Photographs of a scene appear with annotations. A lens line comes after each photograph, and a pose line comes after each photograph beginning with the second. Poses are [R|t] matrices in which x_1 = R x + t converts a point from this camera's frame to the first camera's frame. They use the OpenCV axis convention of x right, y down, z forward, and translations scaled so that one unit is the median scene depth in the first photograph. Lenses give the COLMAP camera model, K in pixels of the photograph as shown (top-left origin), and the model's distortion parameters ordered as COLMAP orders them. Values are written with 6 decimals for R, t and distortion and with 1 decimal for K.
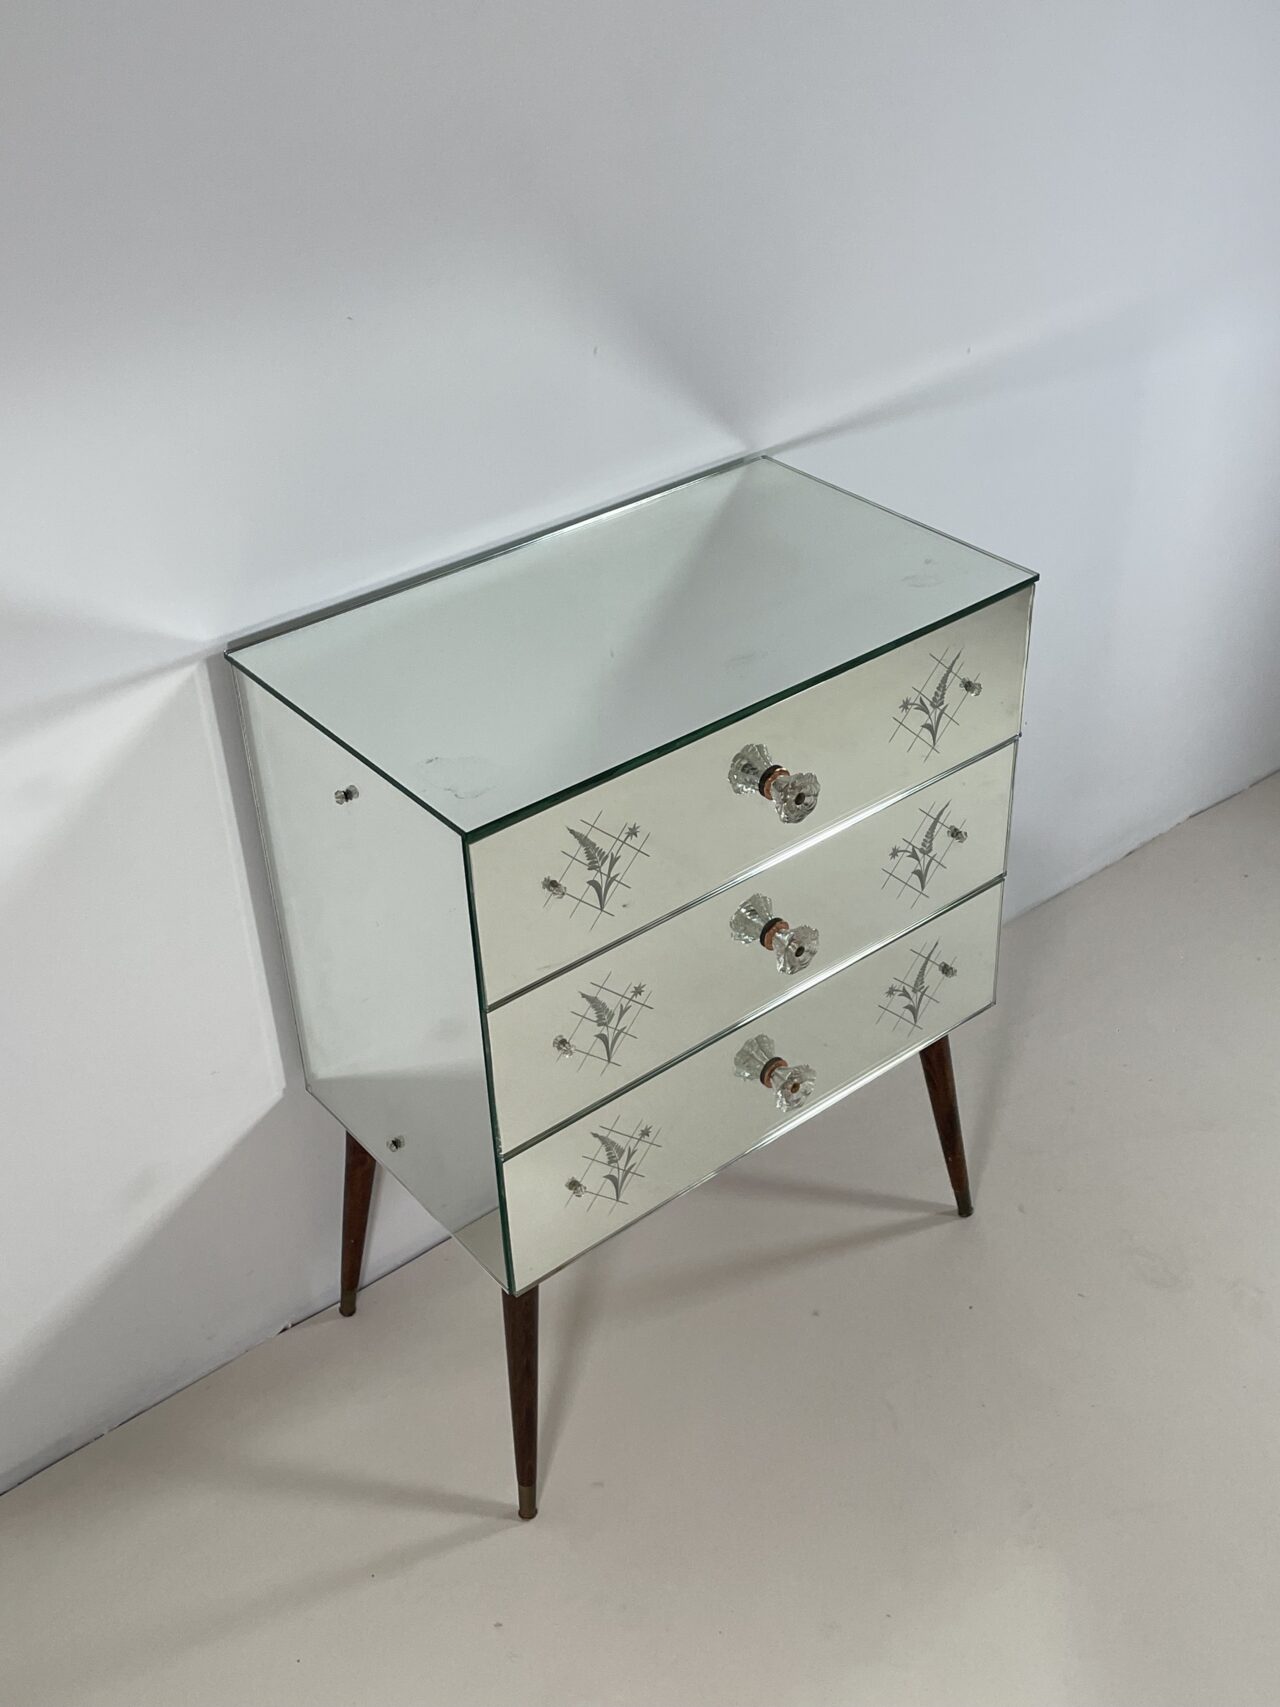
lens RADIAL K [[1894.9, 0, 643.0], [0, 1894.9, 860.9], [0, 0, 1]] dist [0.089775, 0.000000]
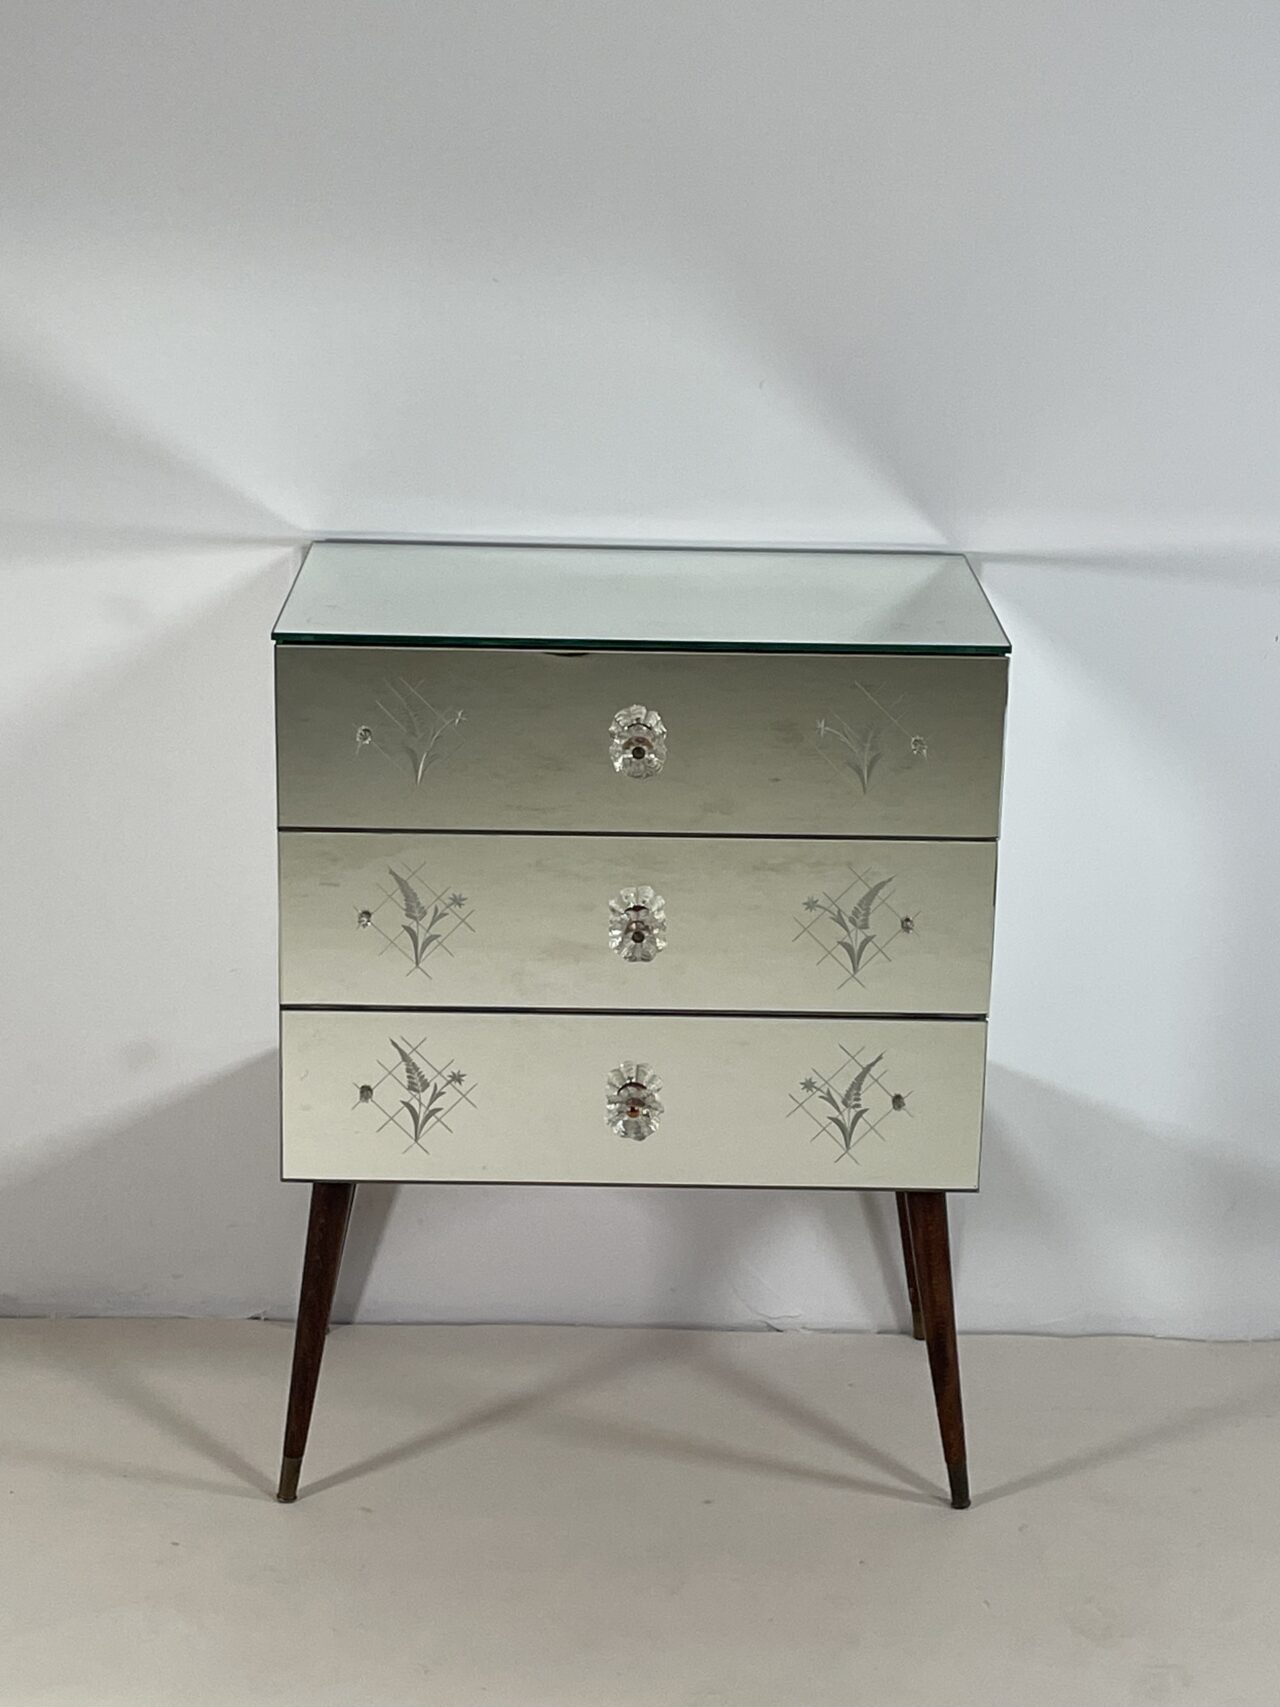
lens RADIAL K [[3041.9, 0, 639.2], [0, 3041.9, 855.7], [0, 0, 1]] dist [0.148840, 0.000000]
pose [[0.785787, 0.236200, -0.571619, 0.899838], [-0.395415, 0.902514, -0.170634, 0.258092], [0.475591, 0.360109, 0.802580, -0.241077]]
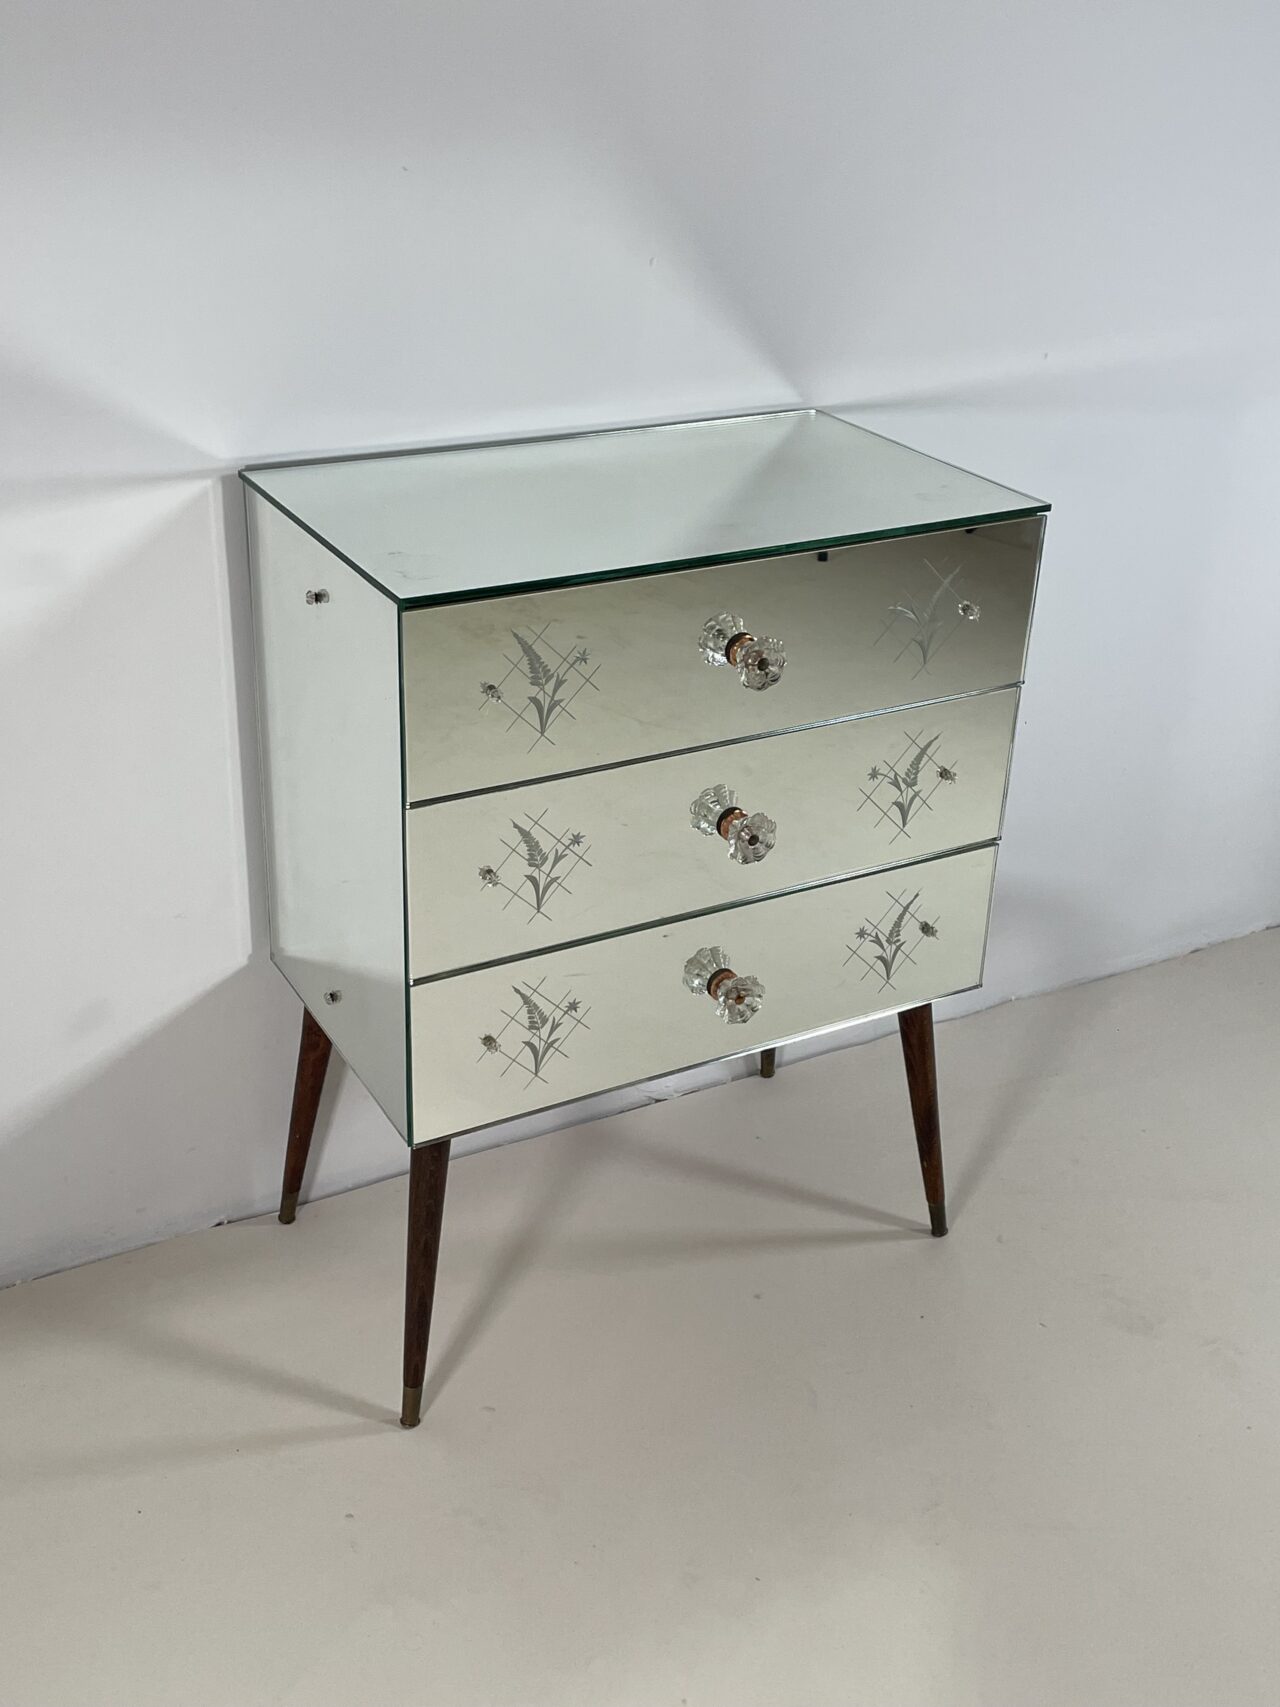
lens RADIAL K [[1894.9, 0, 636.0], [0, 1894.9, 840.9], [0, 0, 1]] dist [0.089775, 0.000000]
pose [[0.983421, 0.136536, -0.119336, 0.131572], [-0.152706, 0.978459, -0.138923, 0.181790], [0.097797, 0.154843, 0.983087, 0.030364]]
